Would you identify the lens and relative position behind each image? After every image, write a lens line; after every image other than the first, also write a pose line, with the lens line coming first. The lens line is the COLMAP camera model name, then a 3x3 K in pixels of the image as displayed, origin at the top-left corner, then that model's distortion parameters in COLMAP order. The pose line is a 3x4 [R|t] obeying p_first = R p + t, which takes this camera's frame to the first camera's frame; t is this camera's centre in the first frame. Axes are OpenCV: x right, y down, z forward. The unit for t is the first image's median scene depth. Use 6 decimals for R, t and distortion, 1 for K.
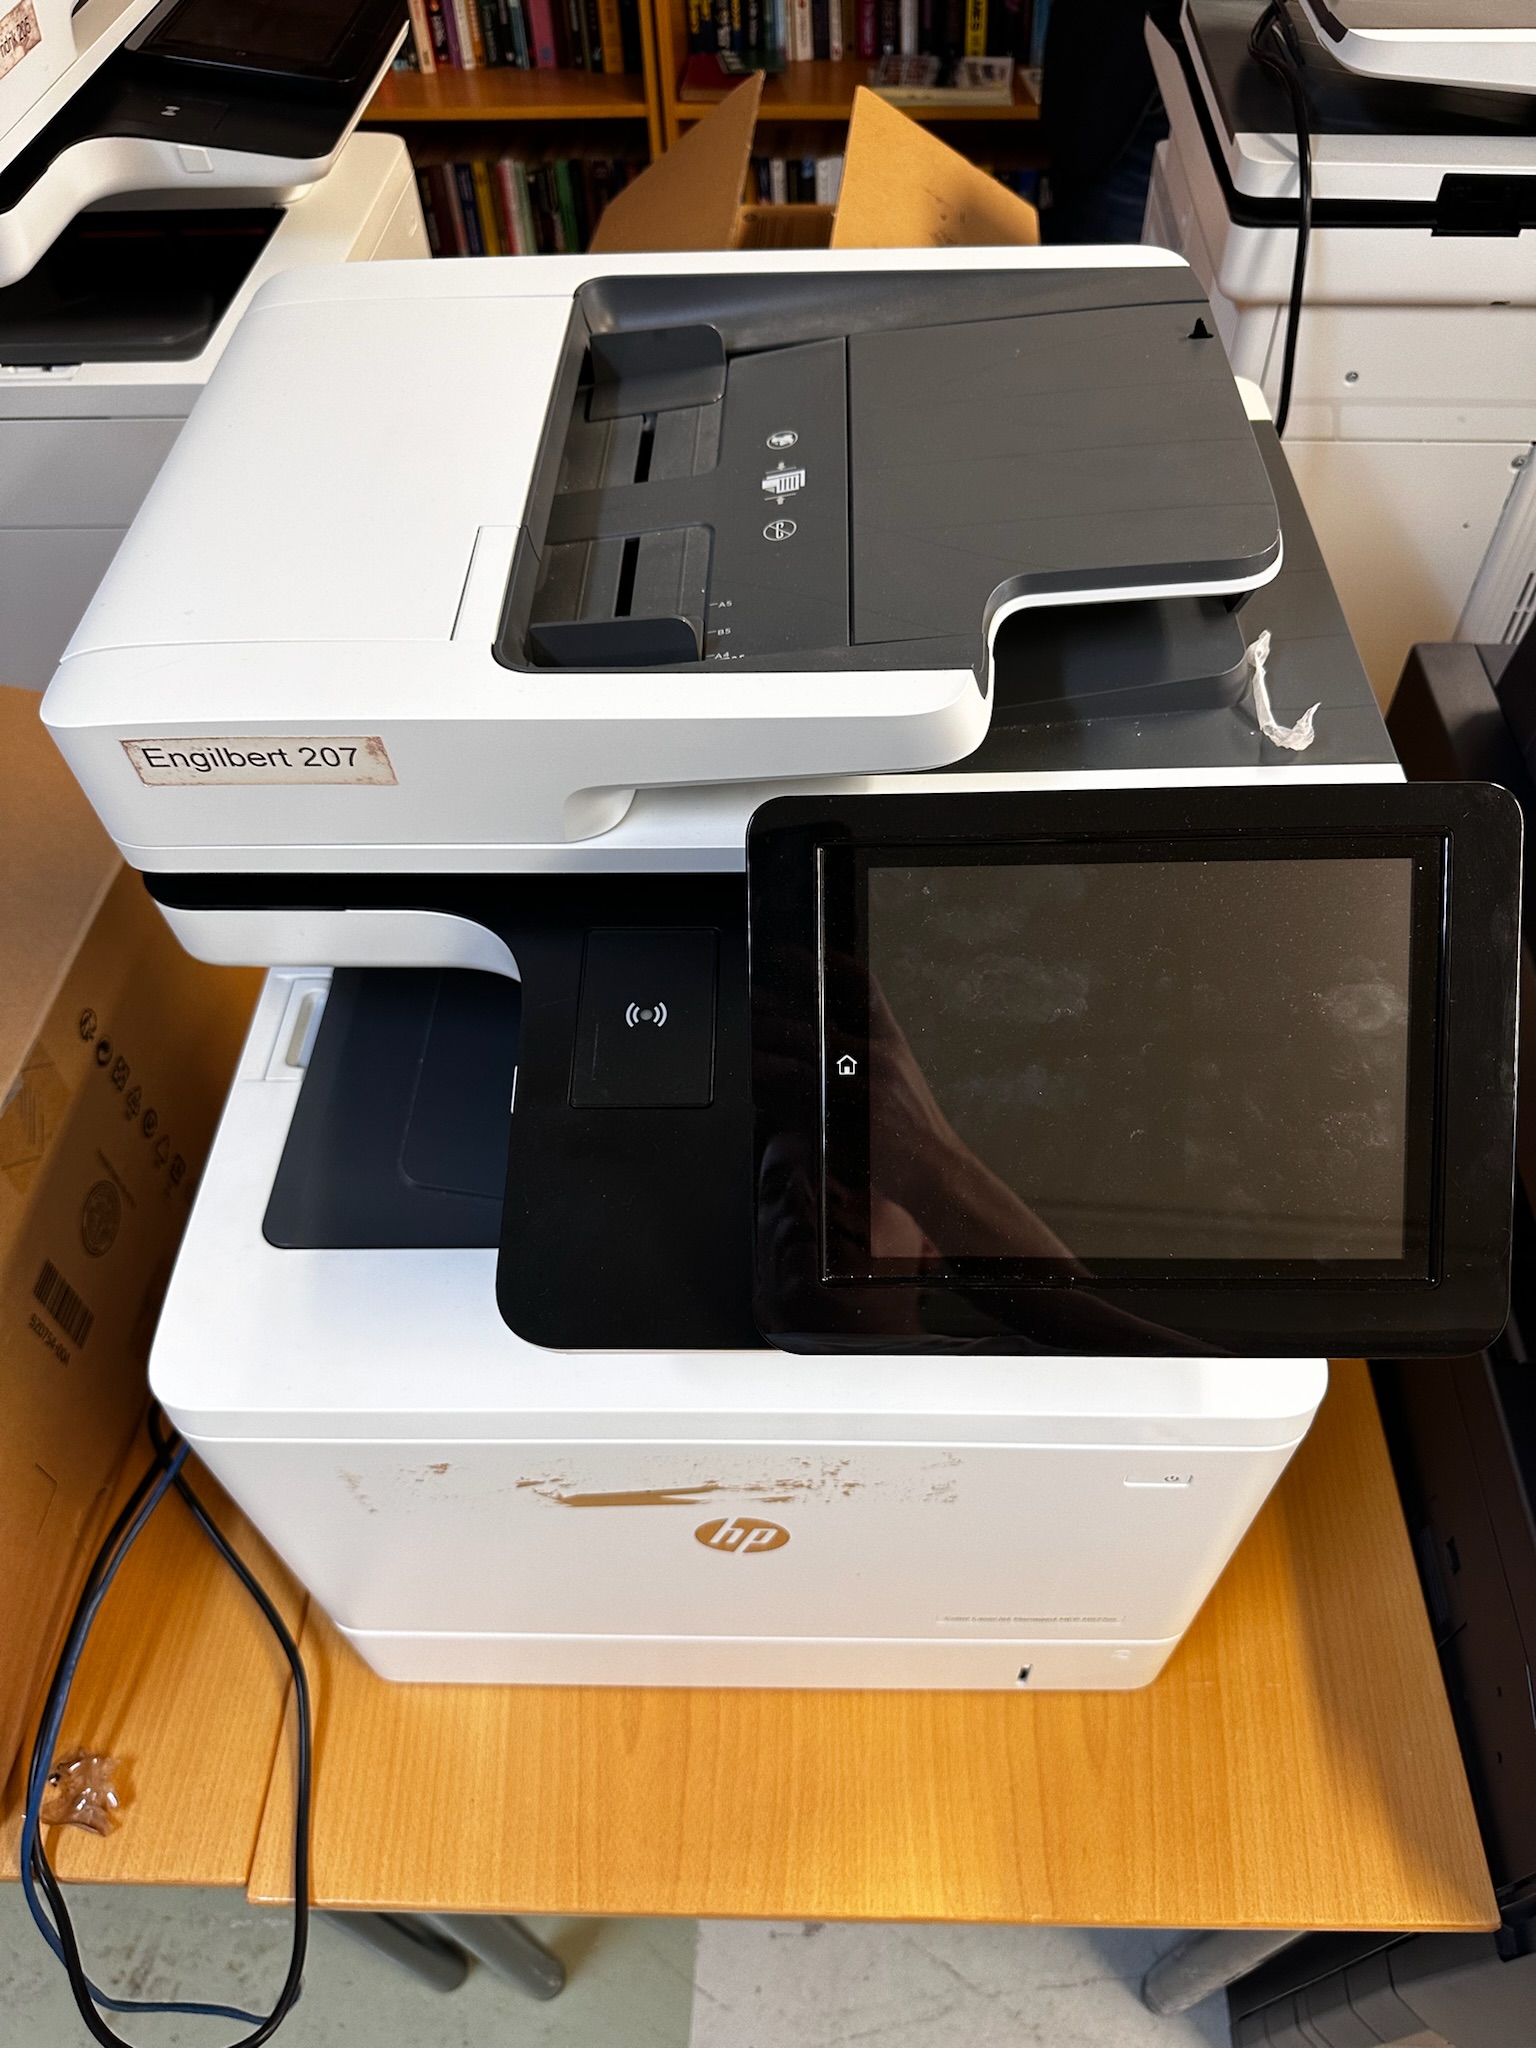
lens RADIAL K [[1476.3, 0, 796.2], [0, 1476.3, 1024.4], [0, 0, 1]] dist [-0.009366, -0.004659]
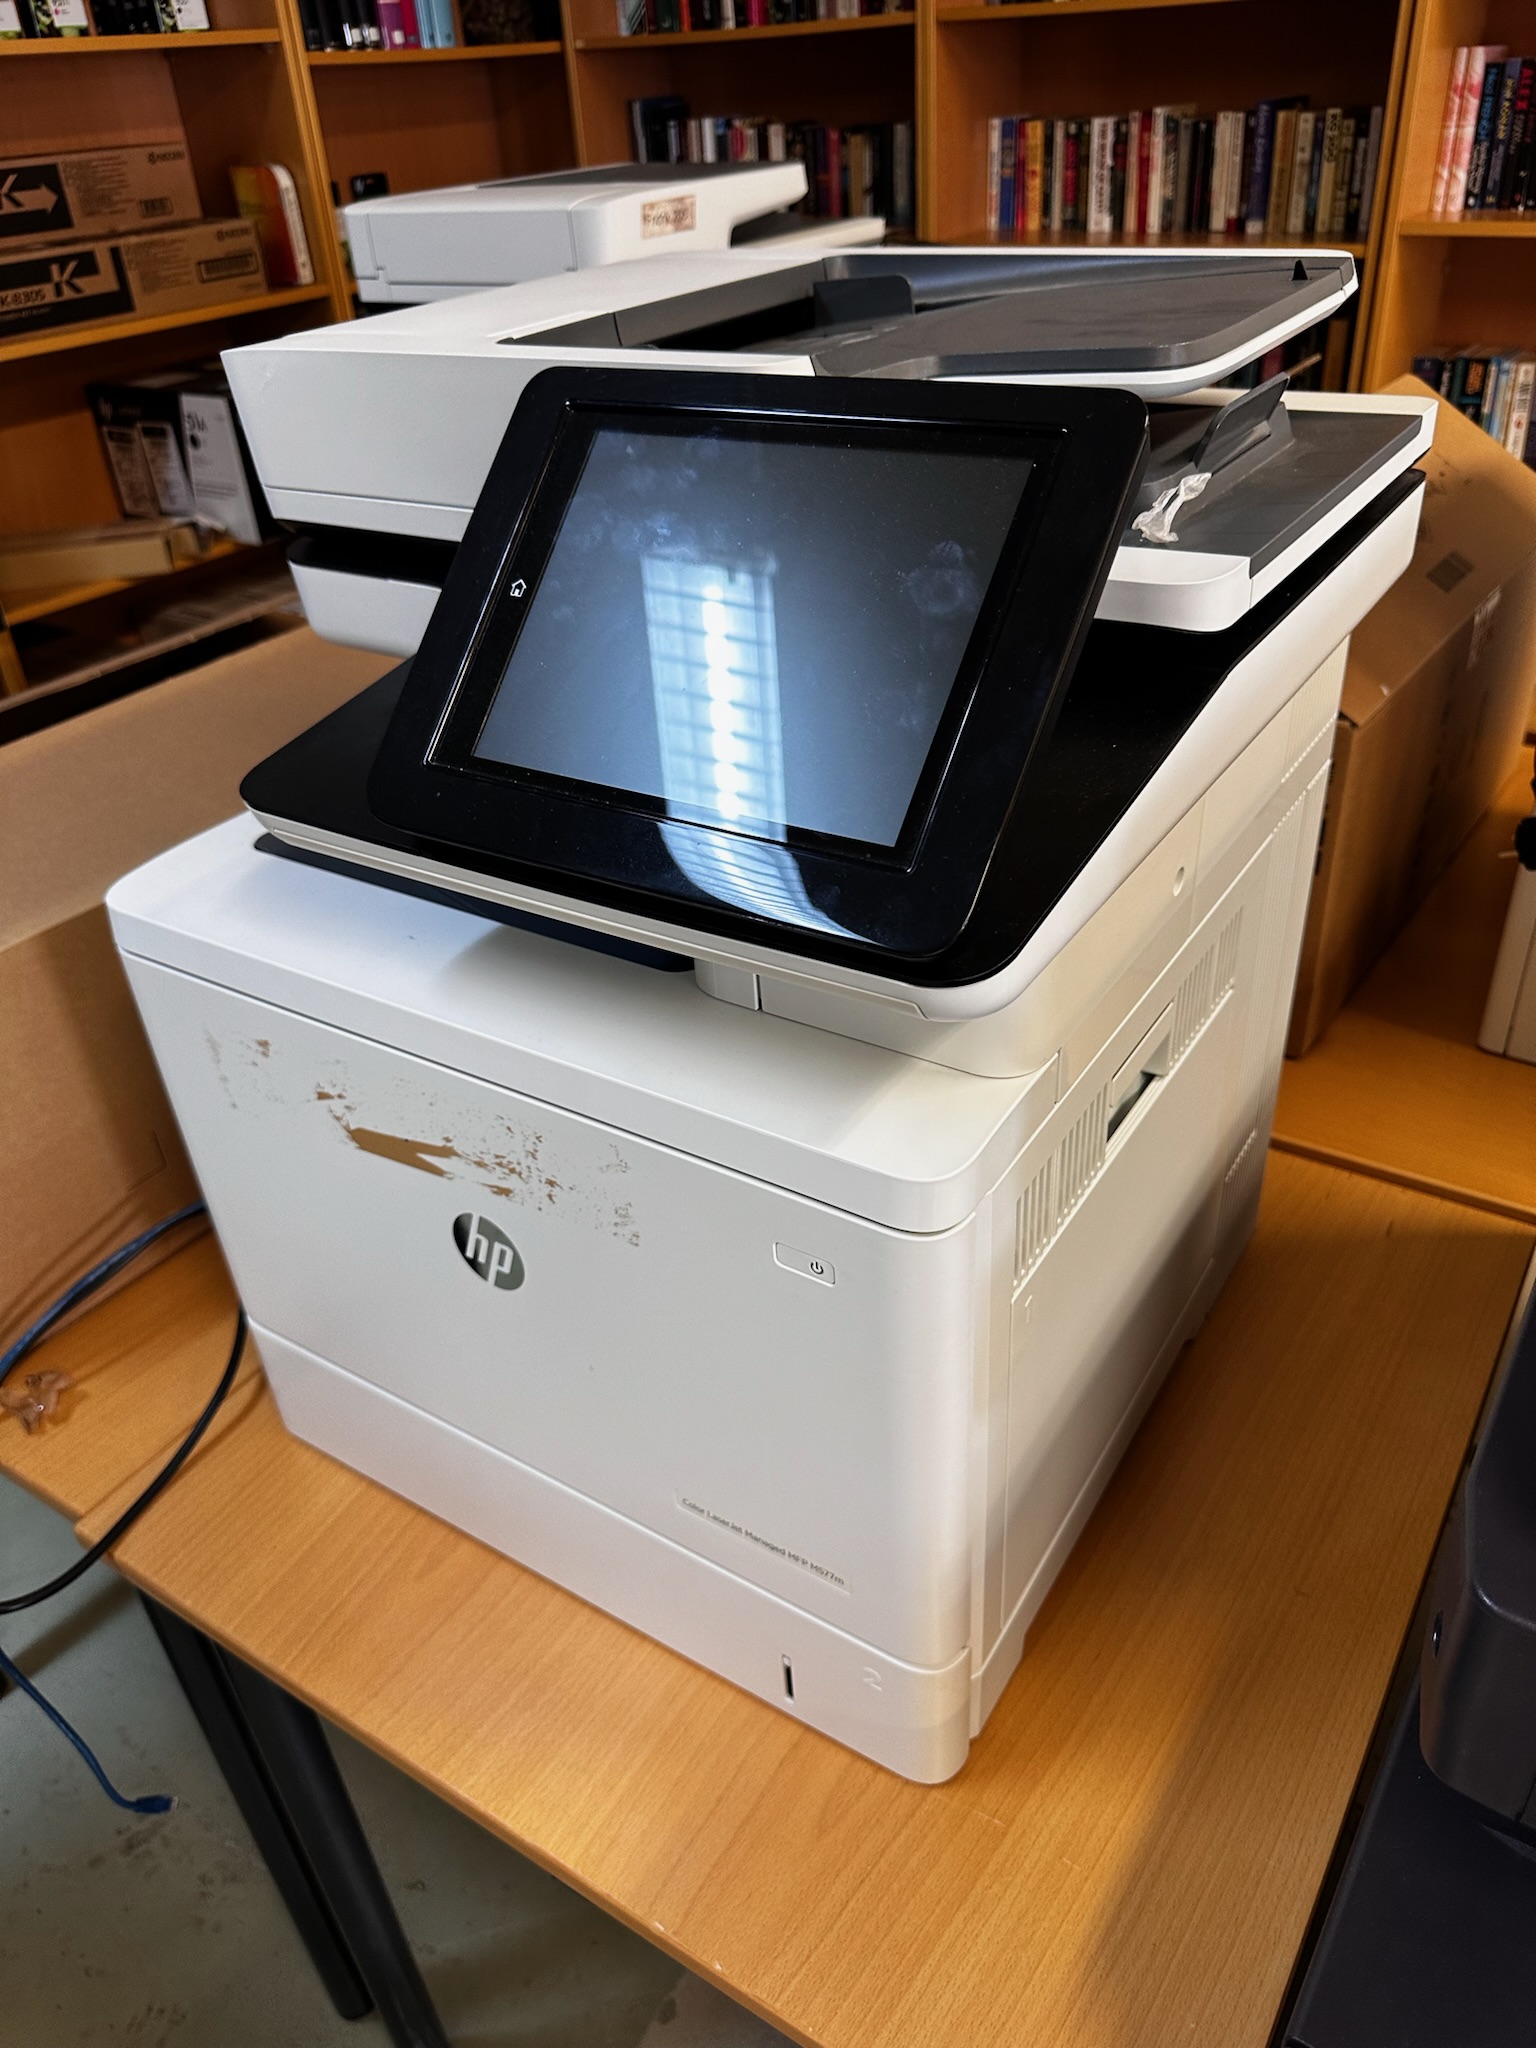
lens RADIAL K [[1476.4, 0, 791.8], [0, 1476.4, 1027.5], [0, 0, 1]] dist [0.029207, -0.051062]
pose [[0.852686, 0.263158, -0.451303, 0.476045], [-0.378747, 0.906396, -0.187074, 0.272482], [0.359829, 0.330445, 0.872542, 0.121815]]
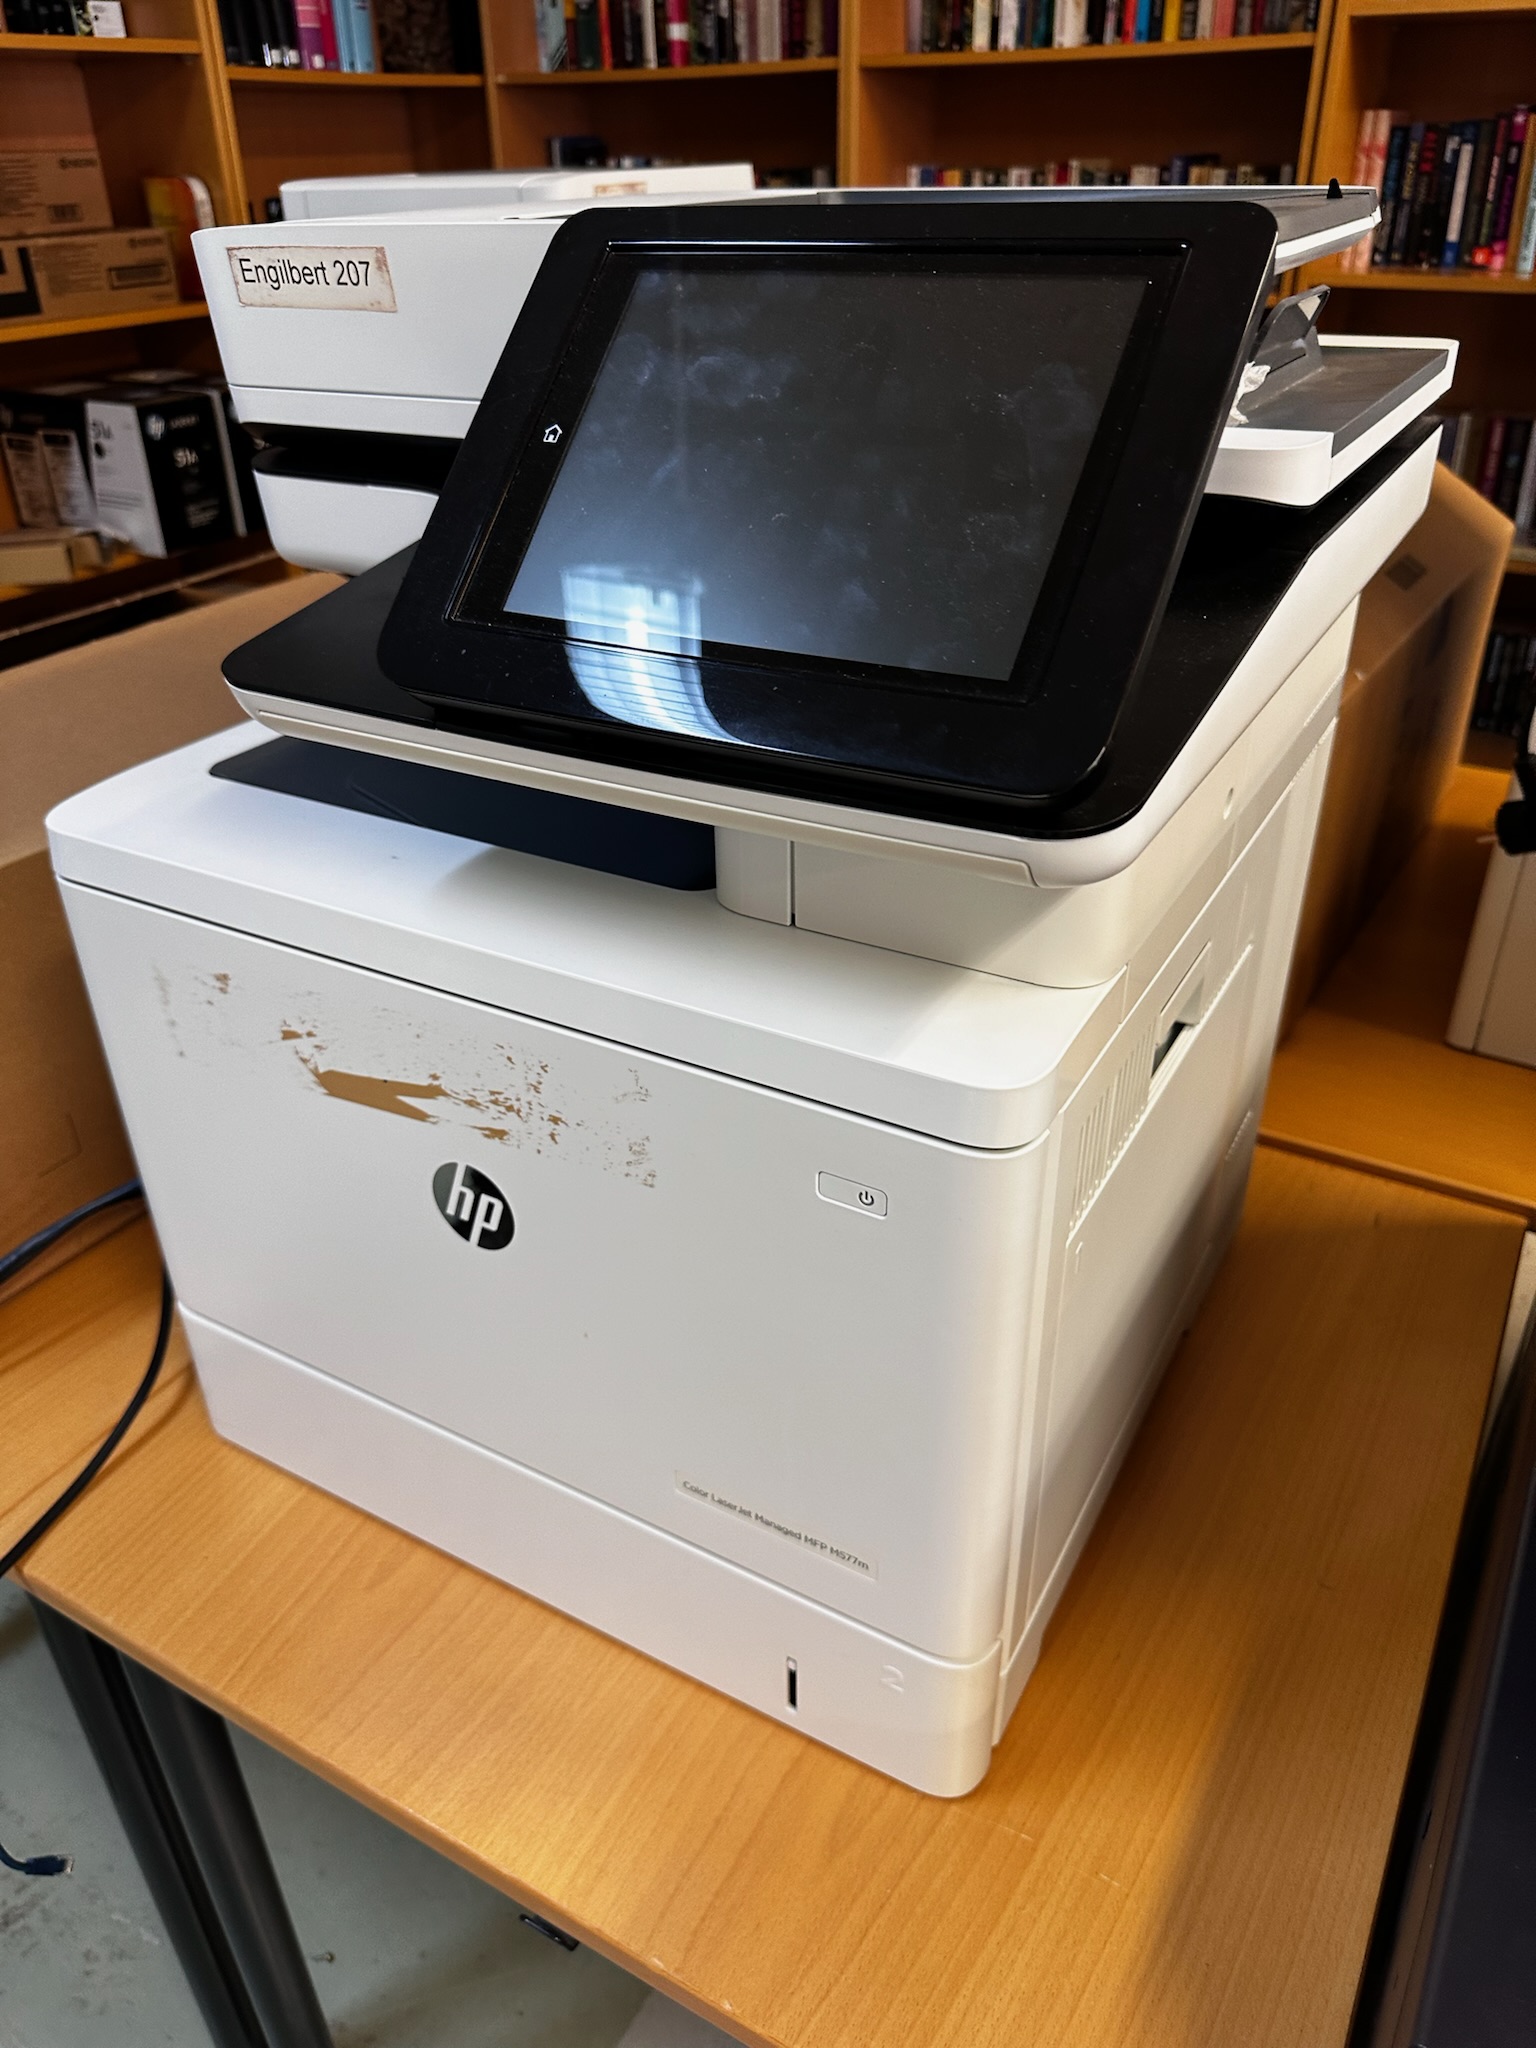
lens RADIAL K [[1474.3, 0, 768.0], [0, 1474.3, 1024.0], [0, 0, 1]] dist [0.024761, -0.044529]
pose [[0.877689, 0.250048, -0.408826, 0.401950], [-0.371439, 0.893987, -0.250640, 0.348340], [0.302813, 0.371838, 0.877520, 0.180563]]
